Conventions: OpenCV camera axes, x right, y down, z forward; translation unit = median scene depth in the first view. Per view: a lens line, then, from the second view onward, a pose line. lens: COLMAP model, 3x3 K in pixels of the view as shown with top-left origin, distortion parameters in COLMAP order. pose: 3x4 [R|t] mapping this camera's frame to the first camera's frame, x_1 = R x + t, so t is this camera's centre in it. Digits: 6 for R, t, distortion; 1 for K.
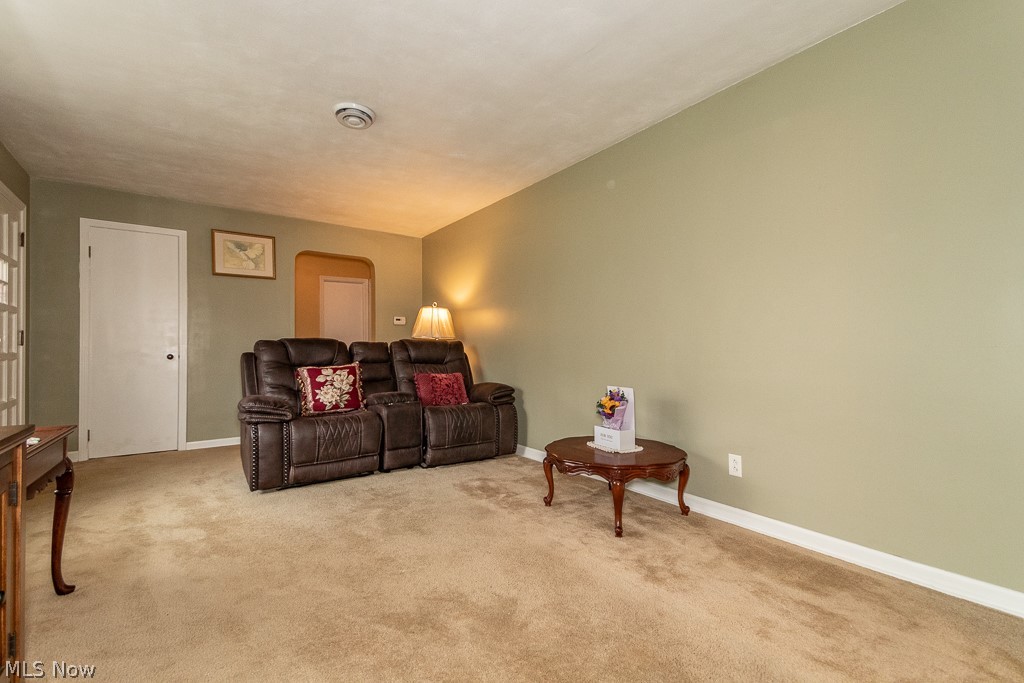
lens RADIAL K [[475.5, 0, 516.6], [0, 475.5, 339.7], [0, 0, 1]] dist [0.015595, -0.000422]
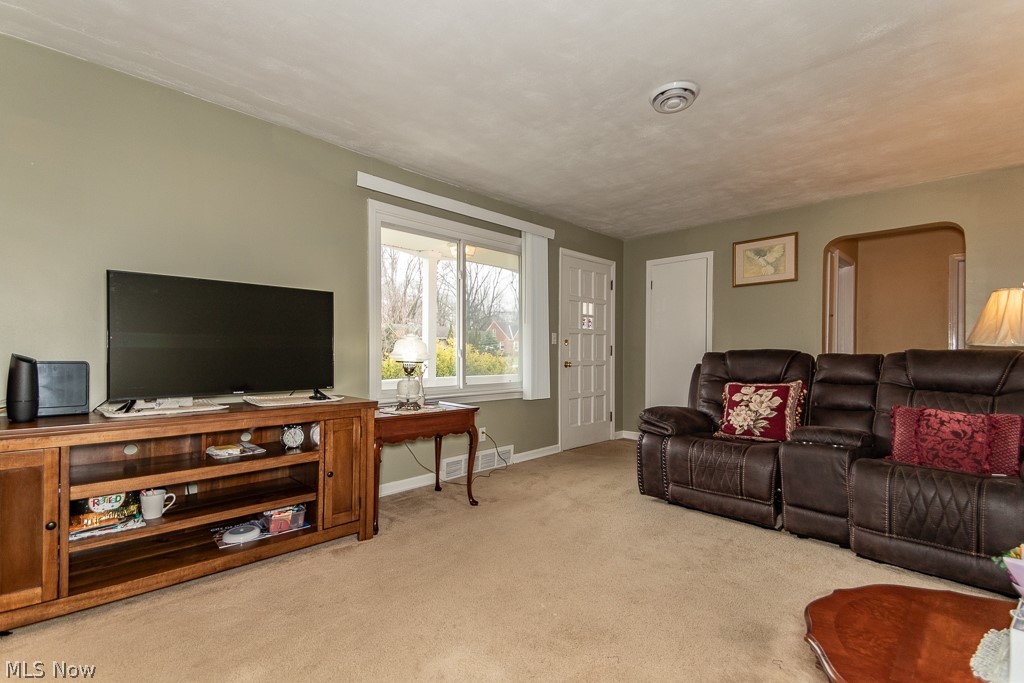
lens RADIAL K [[475.5, 0, 518.8], [0, 475.5, 352.3], [0, 0, 1]] dist [0.015595, -0.000422]
pose [[0.126730, 0.007207, -0.991911, 0.393757], [0.017675, 0.999798, 0.009522, -0.015384], [0.991780, -0.018739, 0.126577, 0.487166]]
